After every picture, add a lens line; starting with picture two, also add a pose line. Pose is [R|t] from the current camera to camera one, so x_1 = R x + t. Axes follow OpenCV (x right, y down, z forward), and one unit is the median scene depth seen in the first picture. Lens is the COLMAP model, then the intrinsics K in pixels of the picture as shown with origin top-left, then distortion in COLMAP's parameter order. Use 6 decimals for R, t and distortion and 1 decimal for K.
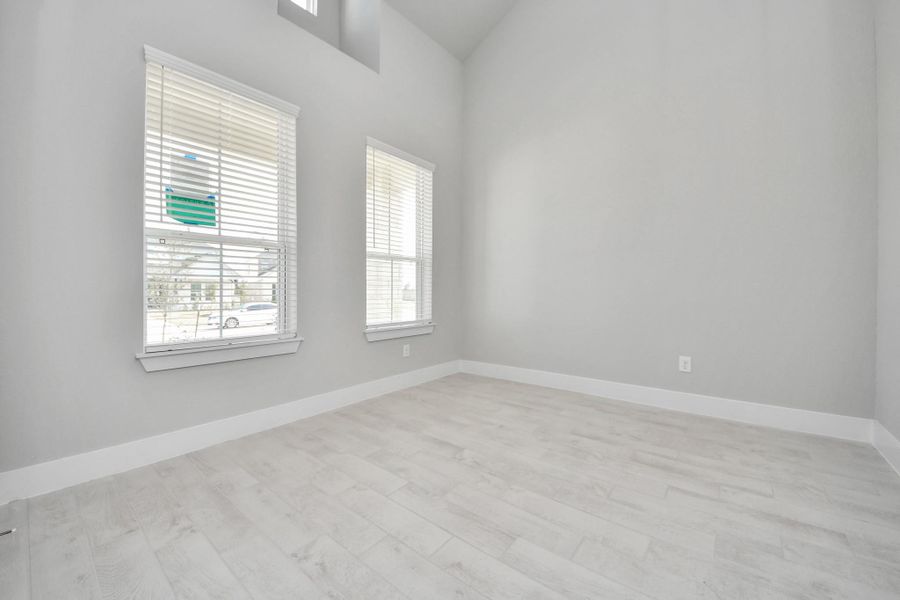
lens RADIAL K [[330.5, 0, 462.5], [0, 330.5, 286.0], [0, 0, 1]] dist [0.011392, -0.003445]
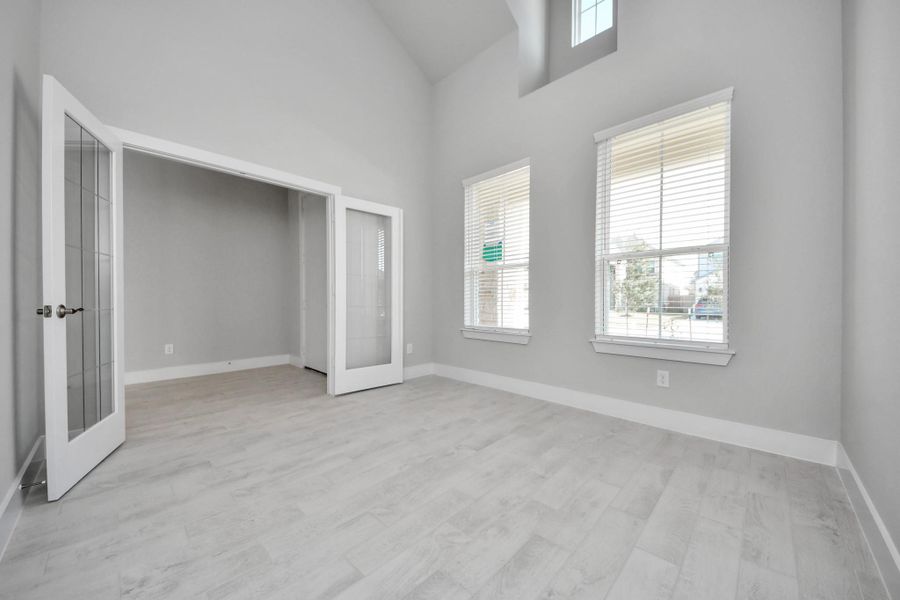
lens RADIAL K [[330.5, 0, 452.4], [0, 330.5, 302.7], [0, 0, 1]] dist [0.011392, -0.003445]
pose [[-0.077187, 0.010356, -0.996963, 0.974232], [0.016826, 0.999817, 0.009083, 0.015260], [0.996875, -0.016074, -0.077347, 0.940938]]
